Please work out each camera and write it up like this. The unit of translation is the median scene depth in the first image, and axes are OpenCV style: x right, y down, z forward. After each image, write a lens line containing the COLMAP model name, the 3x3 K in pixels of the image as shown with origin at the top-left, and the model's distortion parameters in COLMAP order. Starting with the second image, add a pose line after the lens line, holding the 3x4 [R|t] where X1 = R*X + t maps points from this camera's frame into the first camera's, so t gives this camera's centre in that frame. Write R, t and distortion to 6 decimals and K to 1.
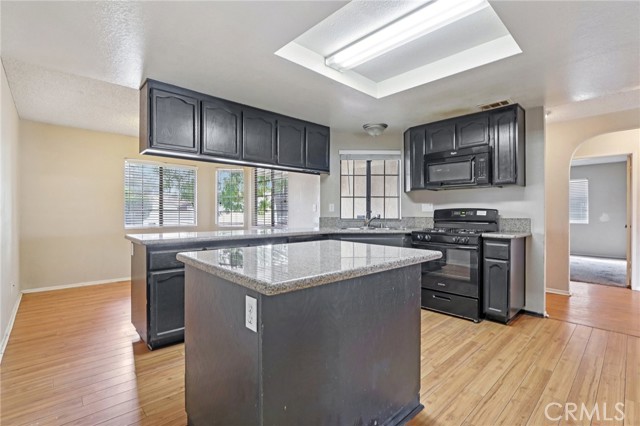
lens RADIAL K [[294.6, 0, 318.9], [0, 294.6, 211.9], [0, 0, 1]] dist [-0.005695, -0.001744]
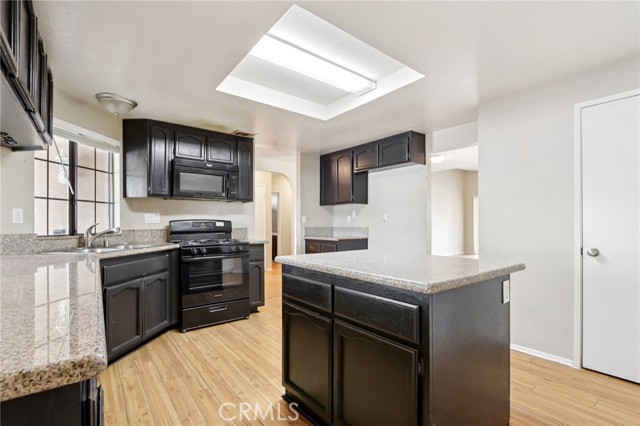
lens RADIAL K [[294.6, 0, 319.8], [0, 294.6, 218.8], [0, 0, 1]] dist [-0.005695, -0.001744]
pose [[0.085956, 0.009970, 0.996249, -0.549911], [0.002956, 0.999943, -0.010262, -0.003201], [-0.996295, 0.003827, 0.085922, 0.563639]]
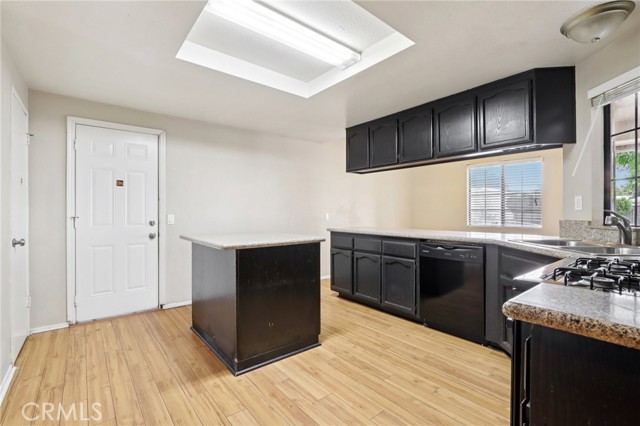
lens RADIAL K [[294.6, 0, 322.4], [0, 294.6, 212.6], [0, 0, 1]] dist [-0.005695, -0.001744]
pose [[-0.058210, -0.001873, -0.998303, 0.792354], [0.003758, 0.999991, -0.002095, 0.003709], [0.998297, -0.003874, -0.058202, 0.739407]]
